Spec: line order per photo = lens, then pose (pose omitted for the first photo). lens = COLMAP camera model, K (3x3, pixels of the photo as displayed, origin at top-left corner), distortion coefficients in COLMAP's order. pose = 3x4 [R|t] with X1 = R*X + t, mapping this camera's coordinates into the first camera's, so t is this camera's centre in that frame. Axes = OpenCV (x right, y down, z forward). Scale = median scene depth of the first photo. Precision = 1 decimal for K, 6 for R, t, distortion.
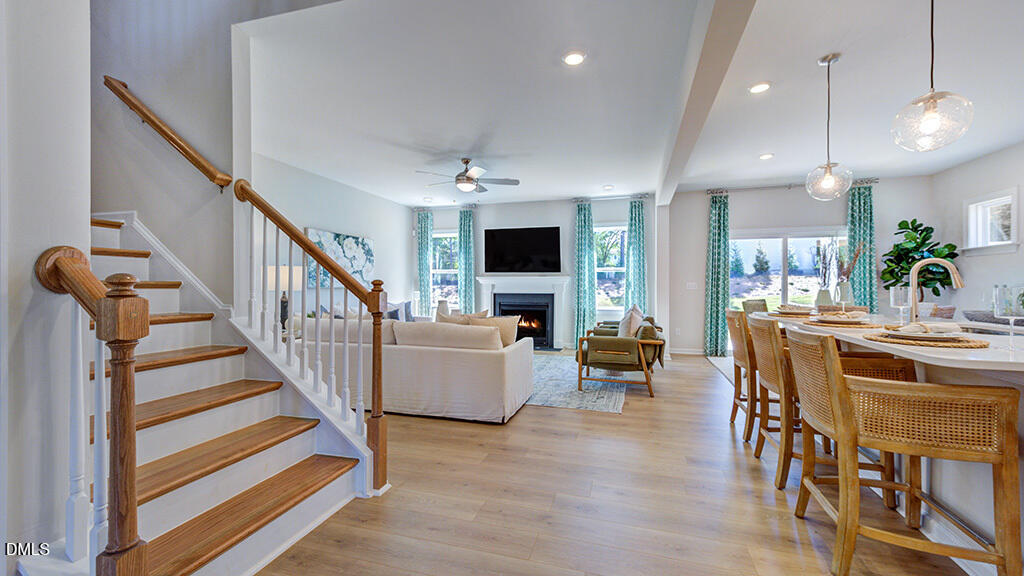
lens RADIAL K [[398.0, 0, 496.7], [0, 398.0, 286.9], [0, 0, 1]] dist [0.020019, -0.000590]
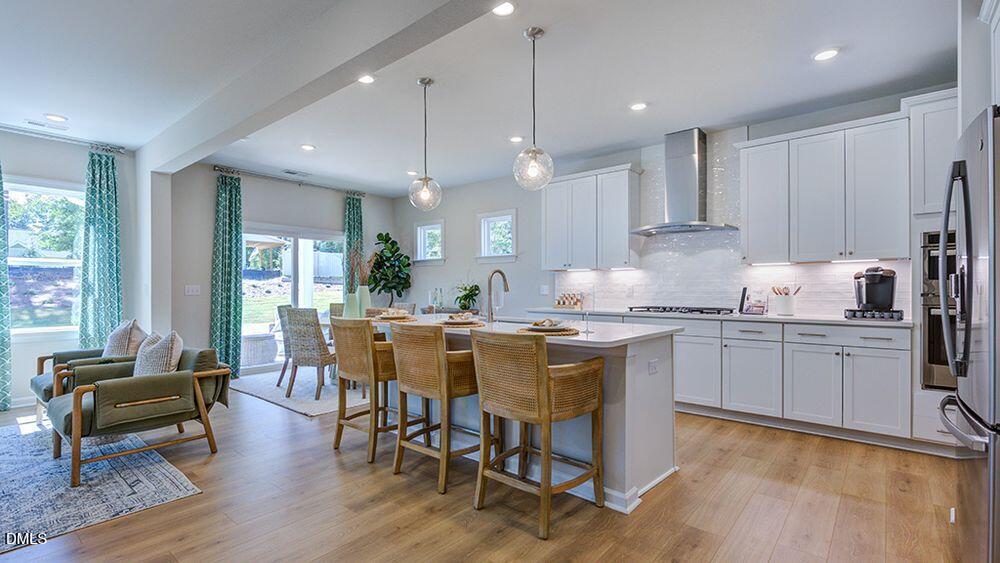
lens RADIAL K [[470.2, 0, 501.4], [0, 470.2, 285.7], [0, 0, 1]] dist [0.014396, -0.000409]
pose [[0.363986, 0.002512, 0.931401, -0.135366], [0.003833, 0.999984, -0.004194, -0.004326], [-0.931396, 0.005097, 0.363971, 0.171264]]
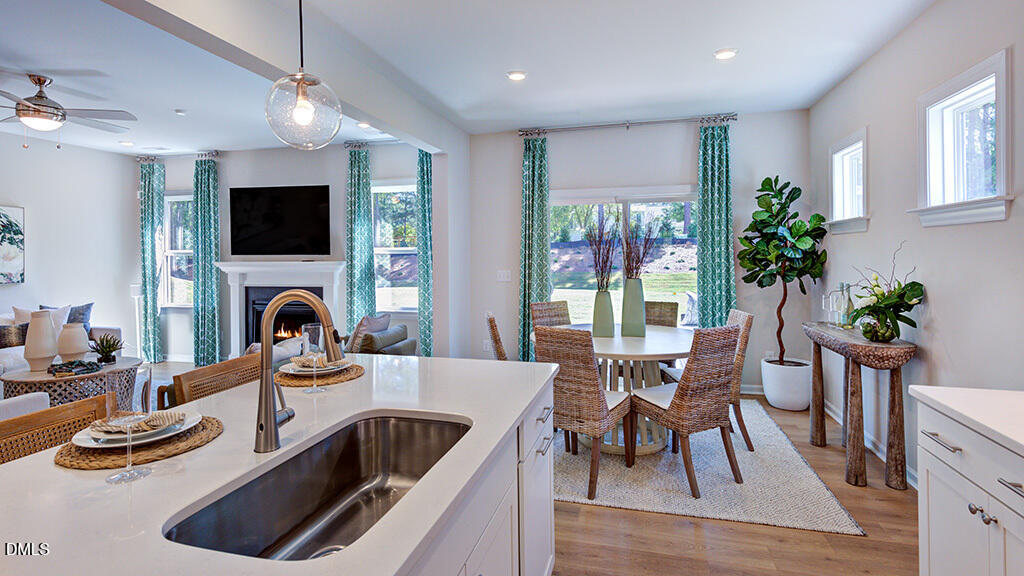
lens RADIAL K [[495.9, 0, 503.8], [0, 495.9, 282.9], [0, 0, 1]] dist [0.012735, 0.000671]
pose [[0.998419, -0.018682, 0.053005, 0.501640], [0.015244, 0.997799, 0.064538, -0.048137], [-0.054095, -0.063628, 0.996507, 0.187248]]
